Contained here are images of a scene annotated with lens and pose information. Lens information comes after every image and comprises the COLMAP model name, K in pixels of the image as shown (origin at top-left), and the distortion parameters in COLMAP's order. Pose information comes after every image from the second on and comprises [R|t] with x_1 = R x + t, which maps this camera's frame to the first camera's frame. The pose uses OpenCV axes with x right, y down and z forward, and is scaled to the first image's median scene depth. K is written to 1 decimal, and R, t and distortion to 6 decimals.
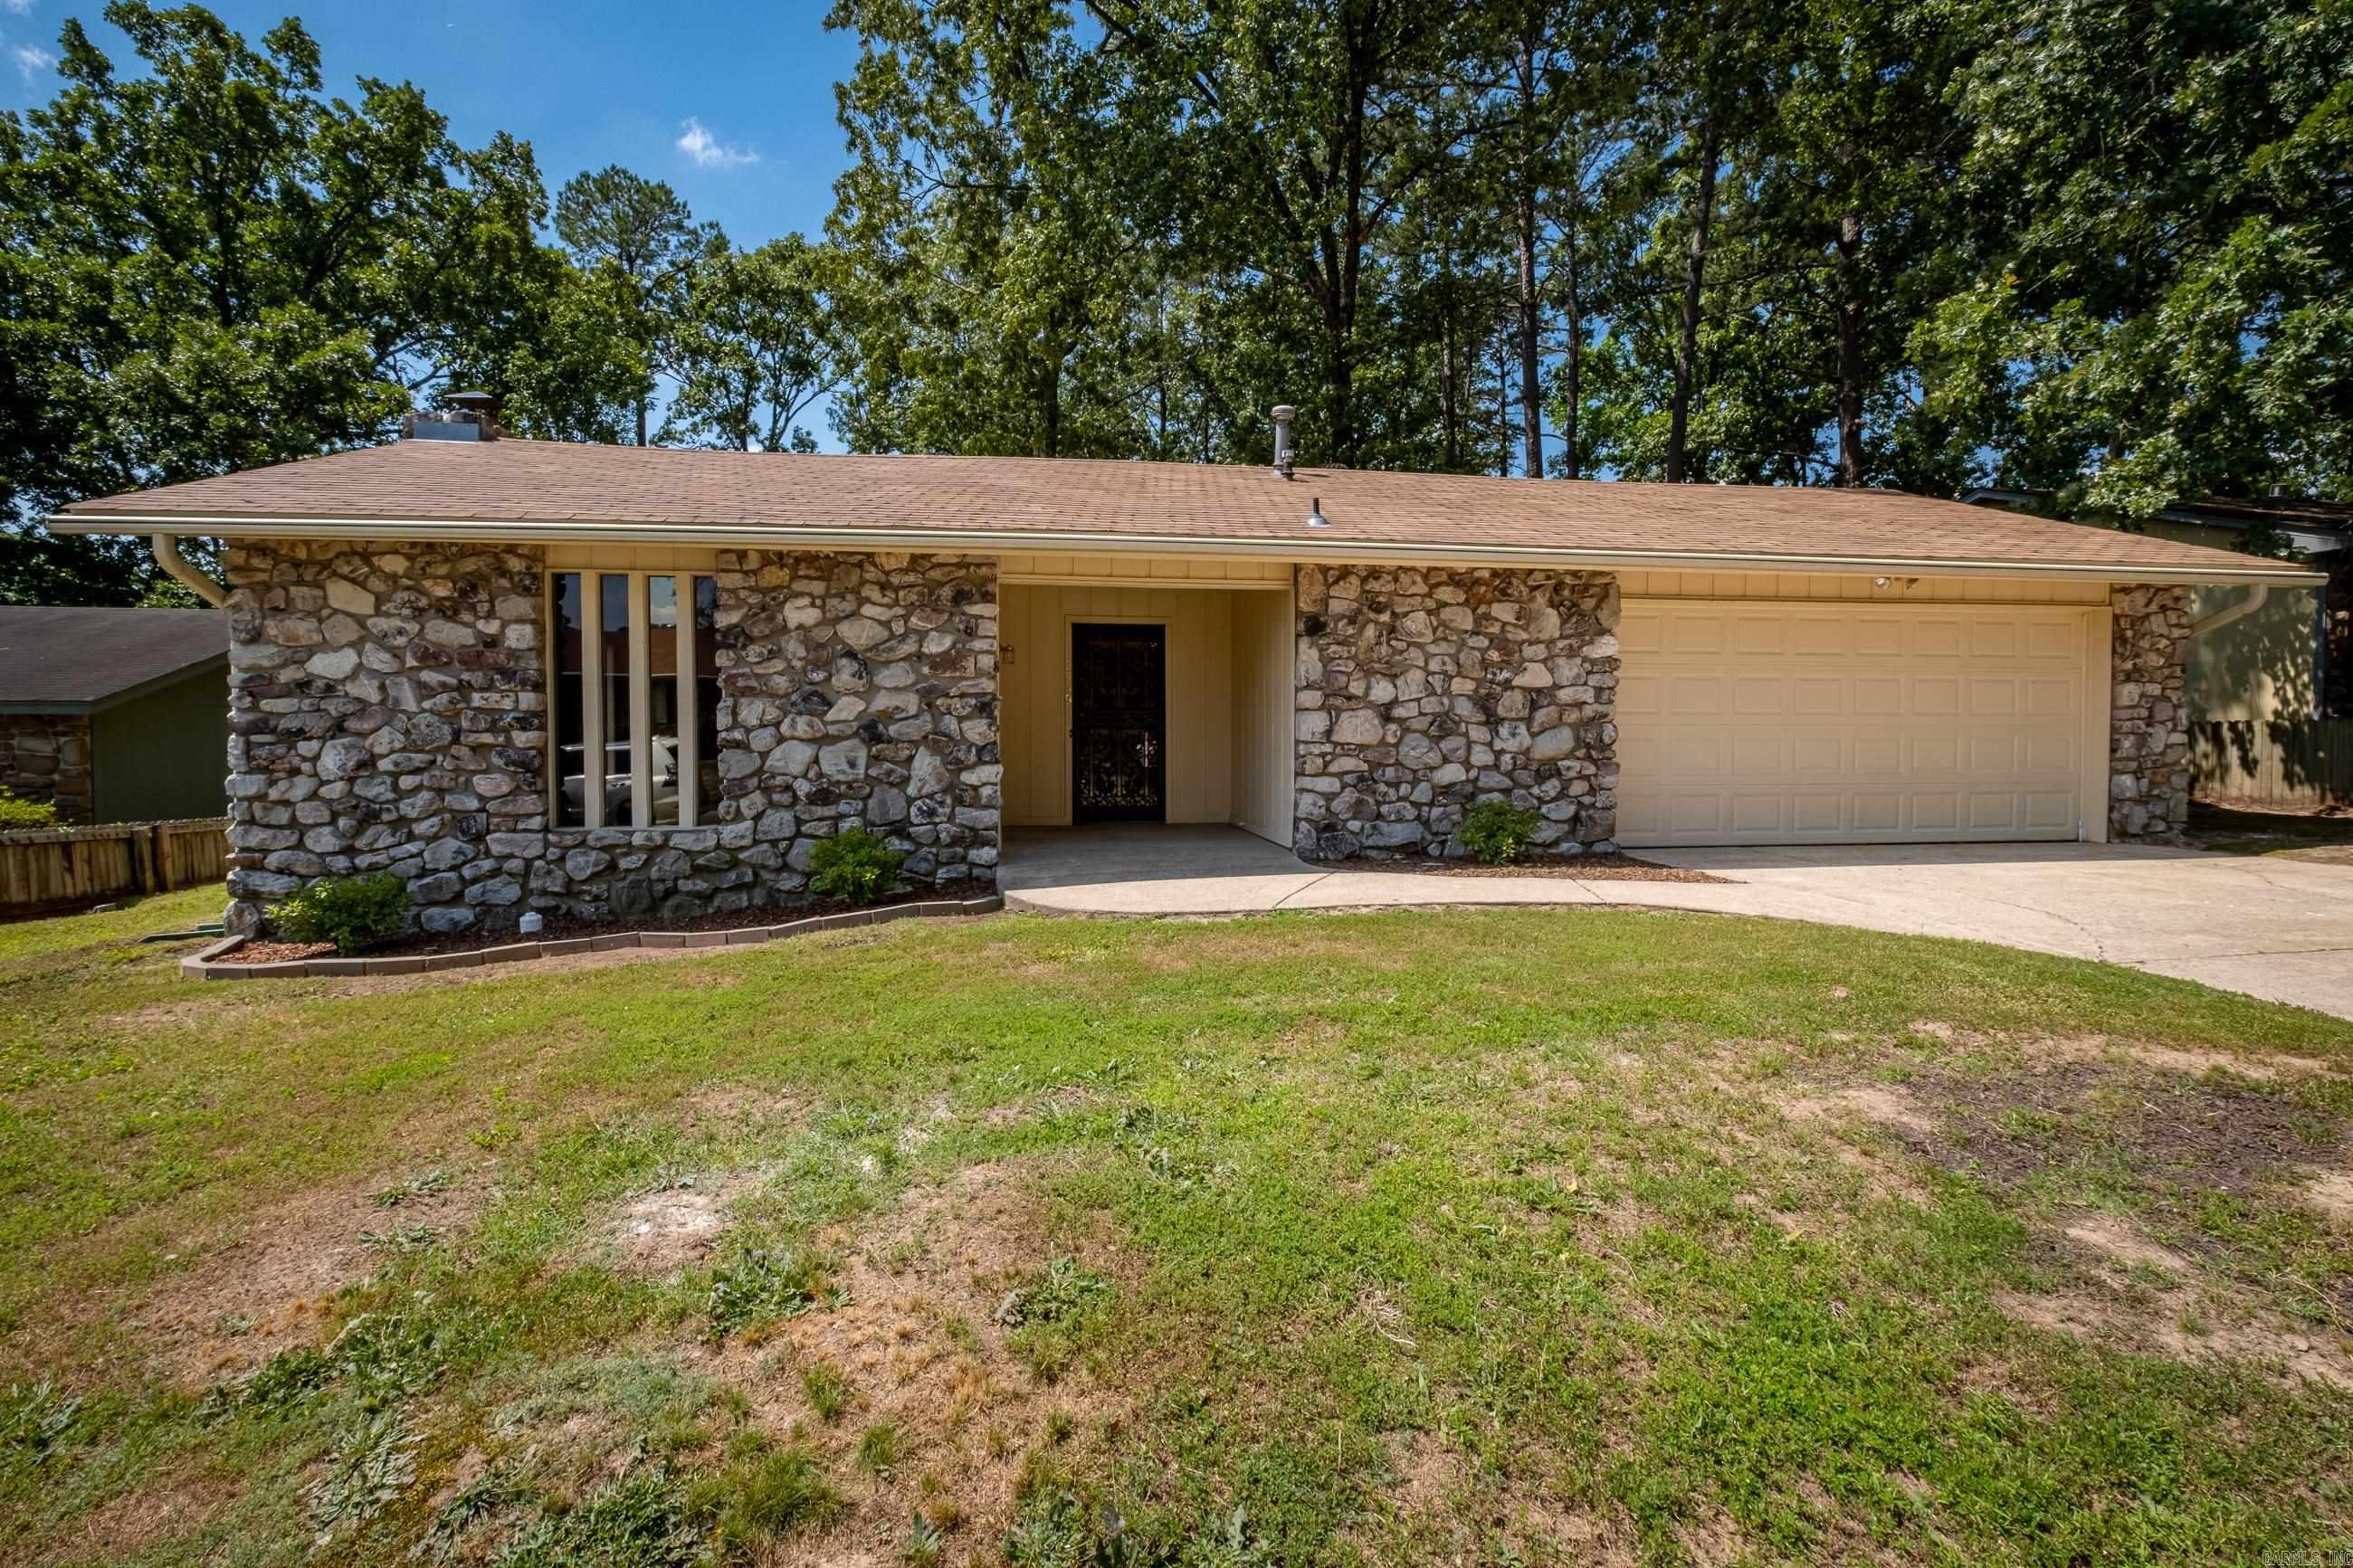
lens RADIAL K [[1068.0, 0, 1168.8], [0, 1068.0, 779.4], [0, 0, 1]] dist [-0.005387, -0.000738]
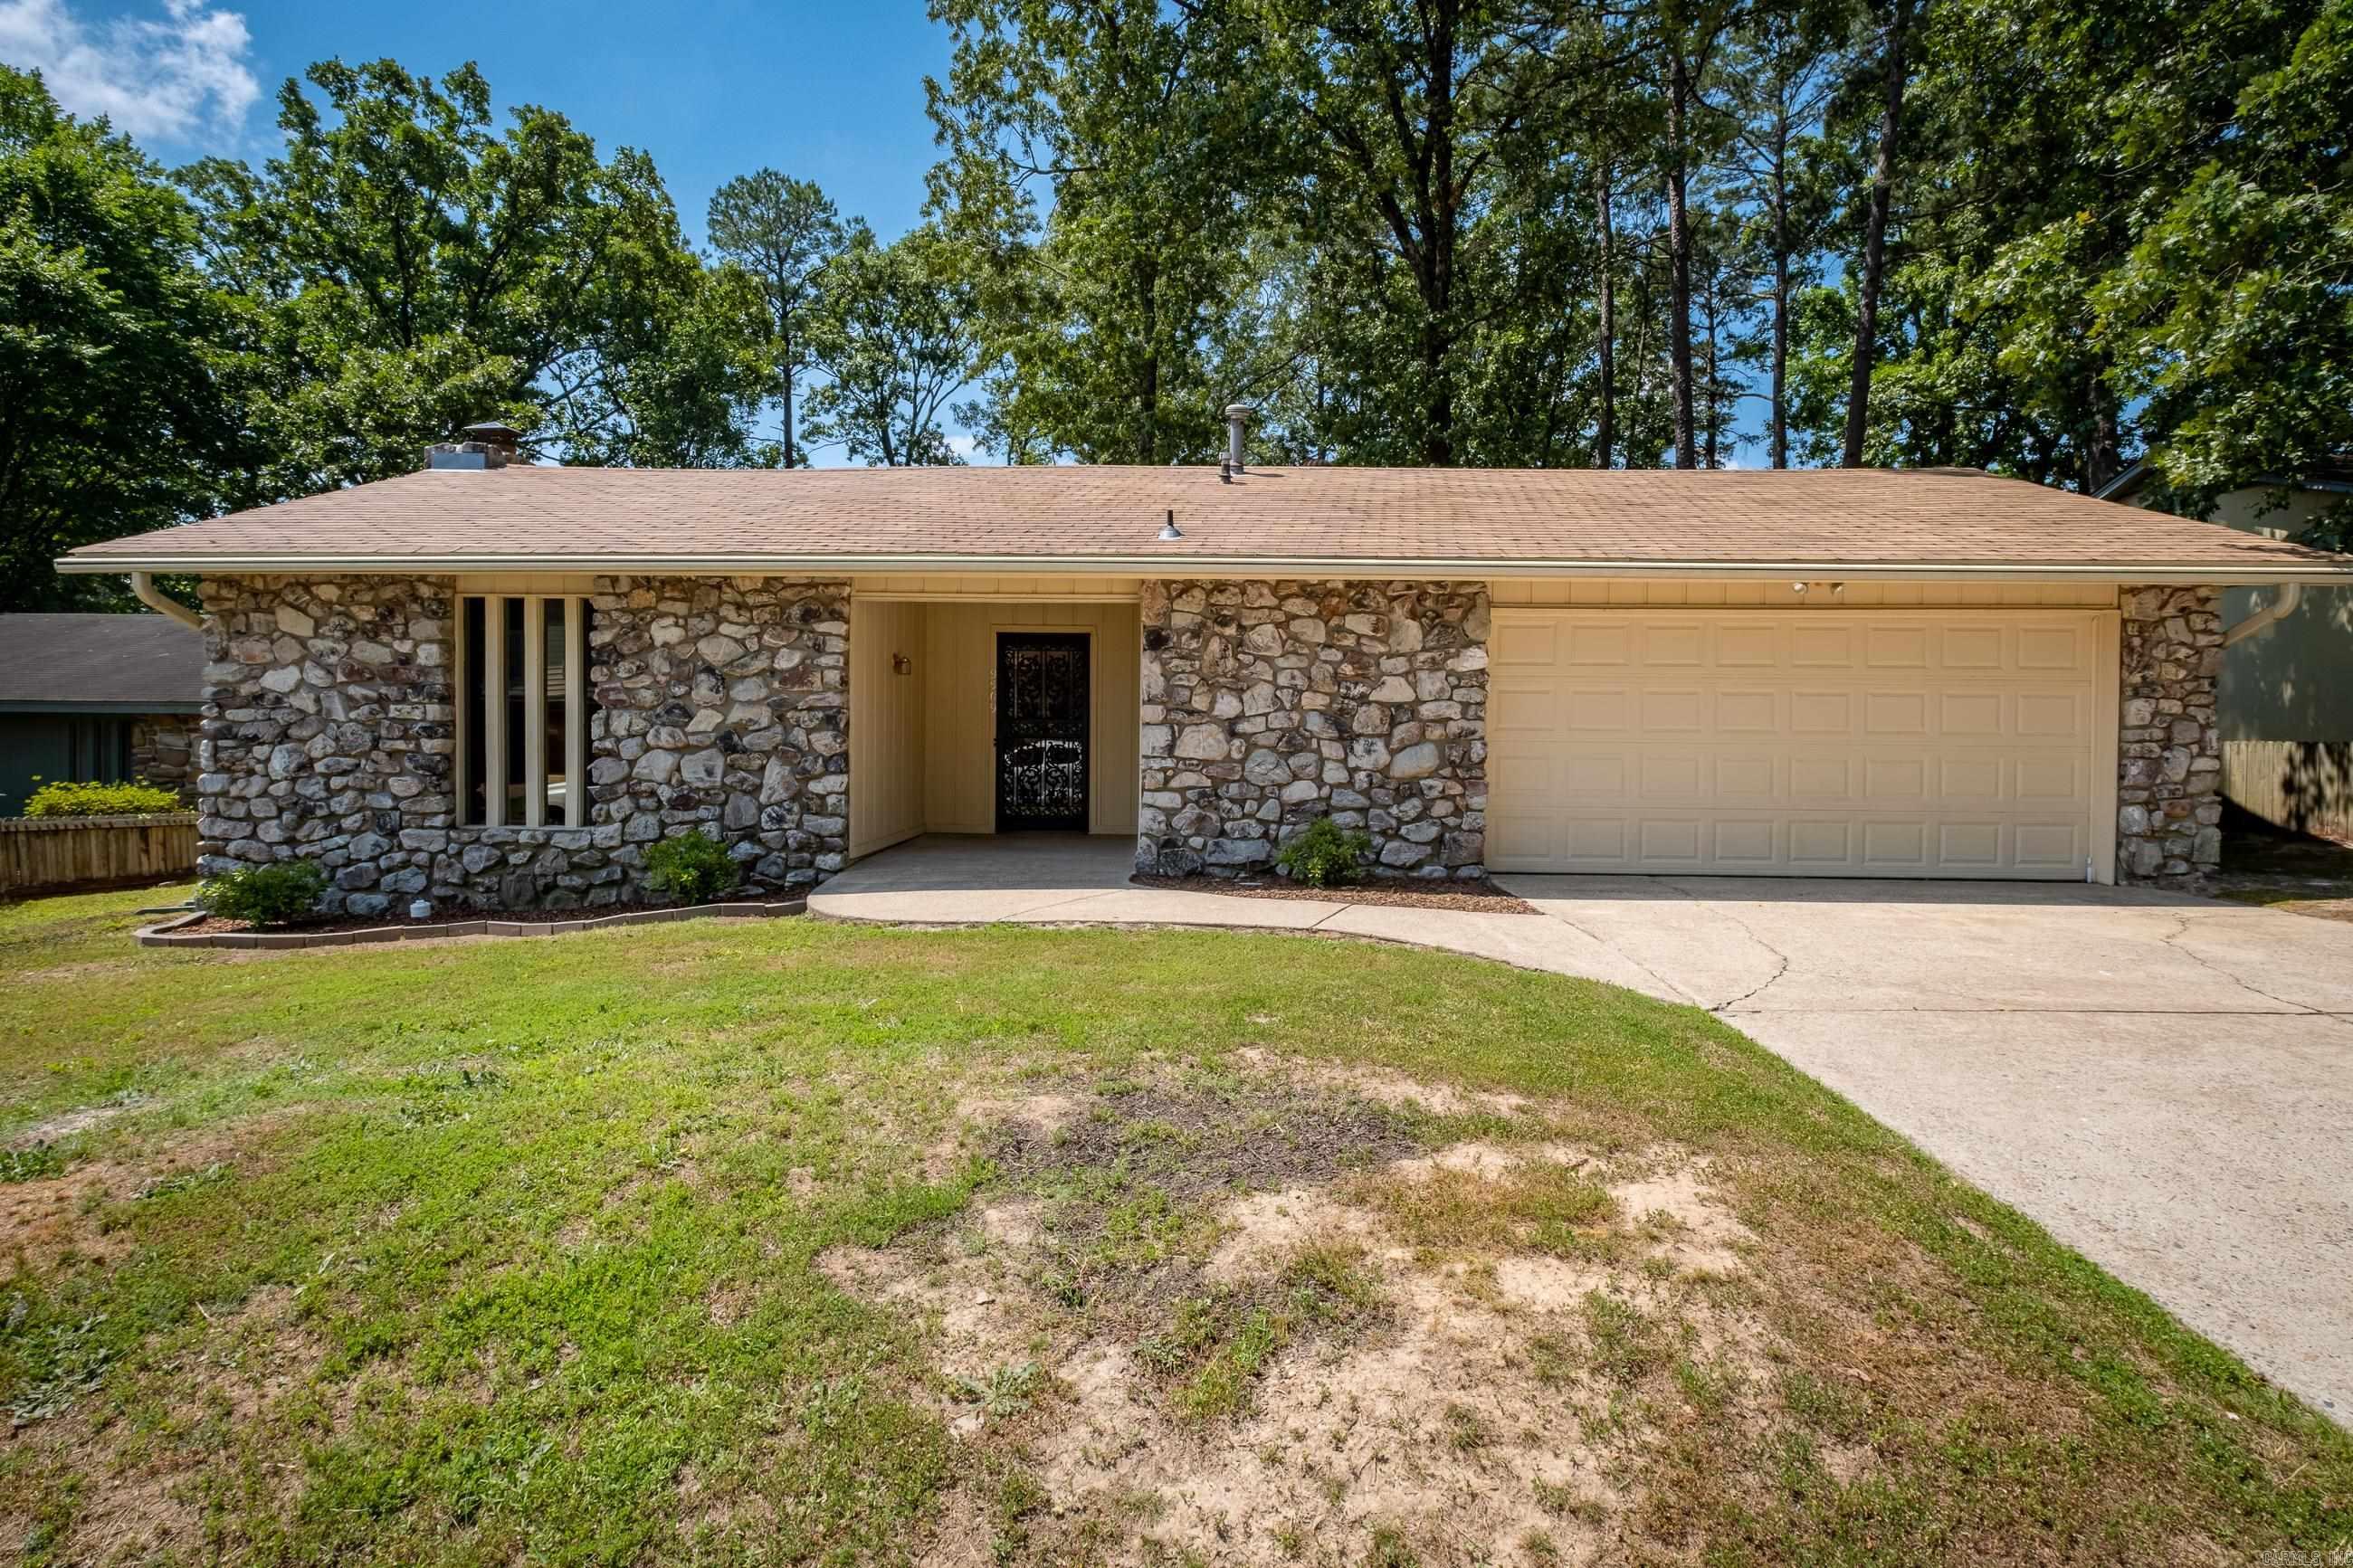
lens RADIAL K [[1169.7, 0, 1174.7], [0, 1169.7, 760.4], [0, 0, 1]] dist [-0.008535, 0.005623]
pose [[0.984245, 0.014004, -0.176257, 0.340265], [-0.017001, 0.999735, -0.015499, -0.014959], [0.175993, 0.018252, 0.984222, -0.065248]]
